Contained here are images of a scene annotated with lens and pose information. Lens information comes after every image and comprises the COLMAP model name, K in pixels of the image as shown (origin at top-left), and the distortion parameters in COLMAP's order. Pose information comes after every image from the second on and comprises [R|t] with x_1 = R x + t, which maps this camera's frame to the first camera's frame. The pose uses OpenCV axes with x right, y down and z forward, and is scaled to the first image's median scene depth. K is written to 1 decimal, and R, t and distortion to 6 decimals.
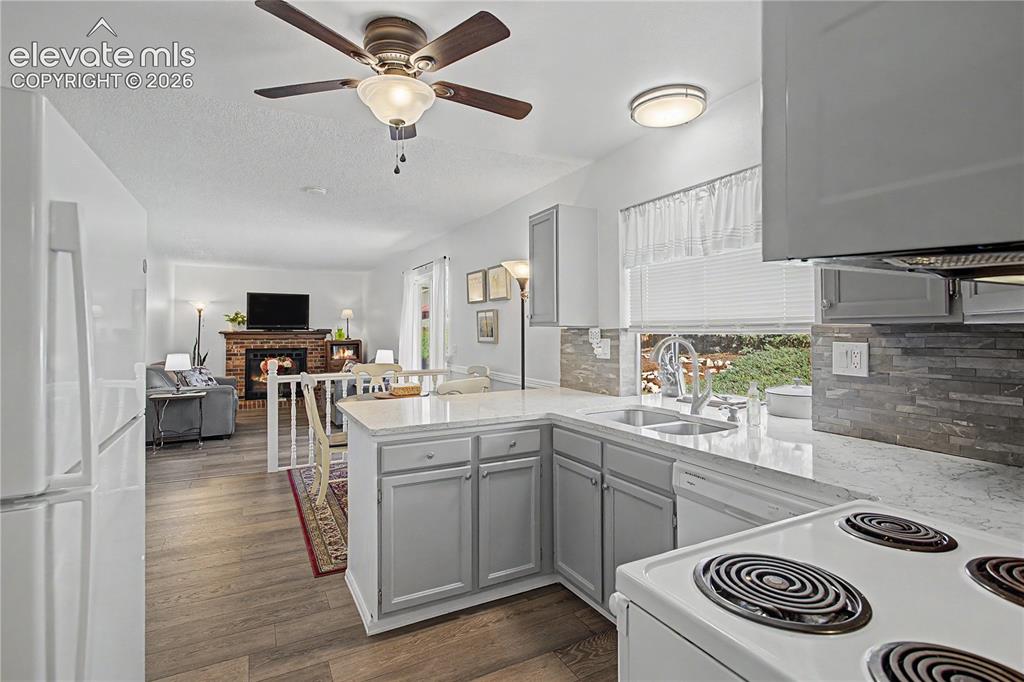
lens RADIAL K [[492.3, 0, 514.3], [0, 492.3, 332.2], [0, 0, 1]] dist [-0.002149, 0.000139]
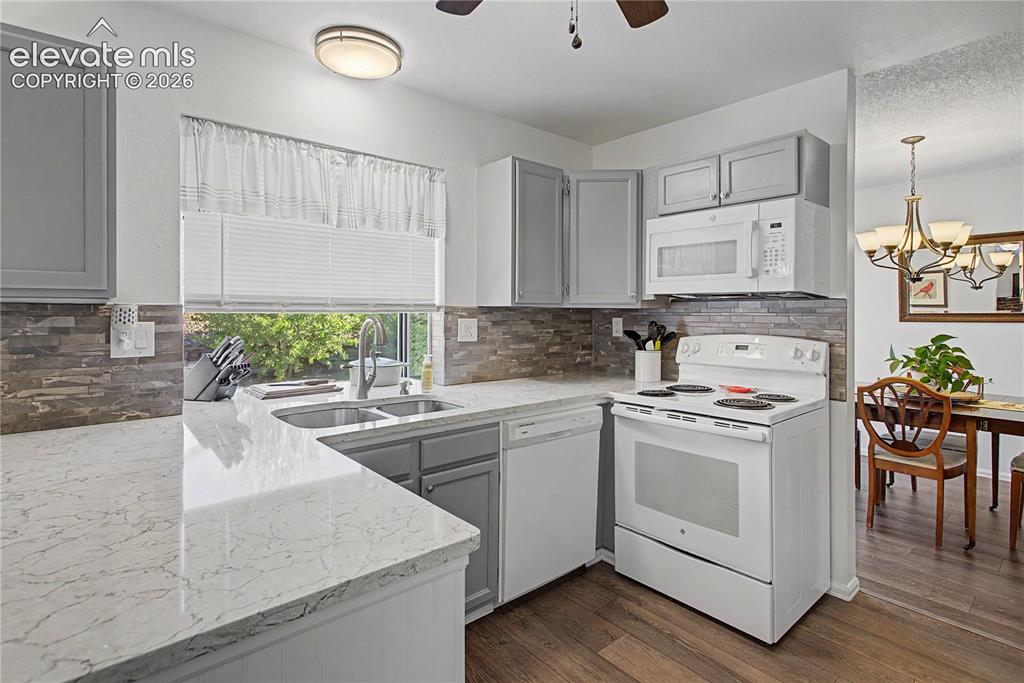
lens RADIAL K [[510.4, 0, 515.9], [0, 510.4, 311.5], [0, 0, 1]] dist [-0.002464, 0.000855]
pose [[-0.211458, -0.000455, 0.977387, -0.176528], [-0.003059, 0.999995, -0.000196, -0.000047], [-0.977382, -0.003031, -0.211458, 0.253425]]
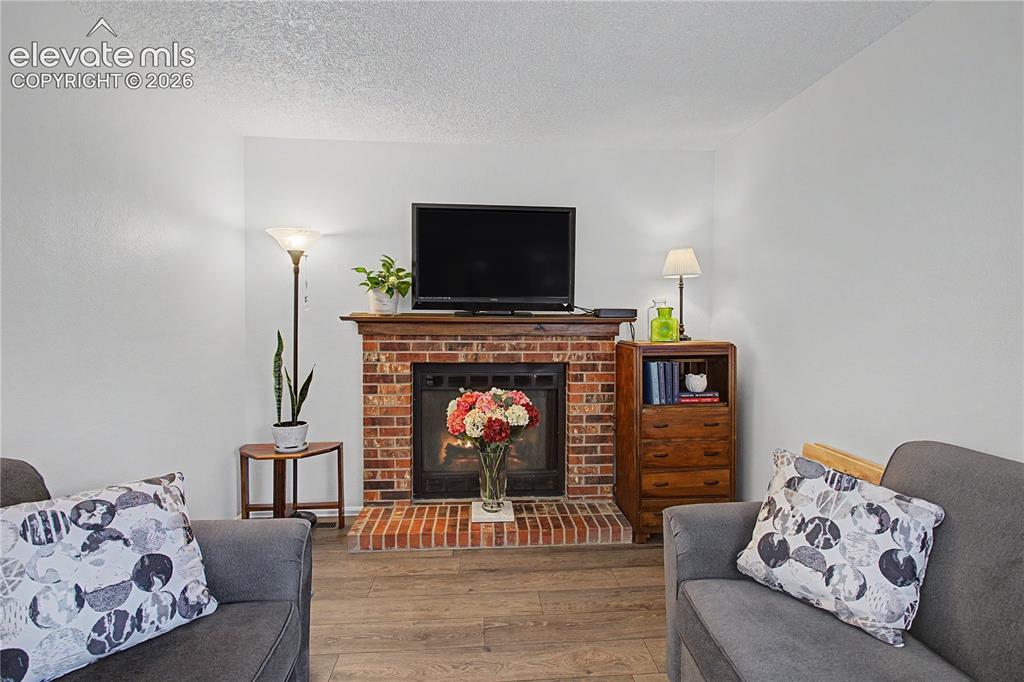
lens RADIAL K [[496.9, 0, 514.9], [0, 496.9, 325.4], [0, 0, 1]] dist [-0.003247, 0.000277]
pose [[0.912152, 0.012434, -0.409663, -0.336634], [-0.004798, 0.999795, 0.019663, -0.001199], [0.409824, -0.015970, 0.912025, 0.717478]]
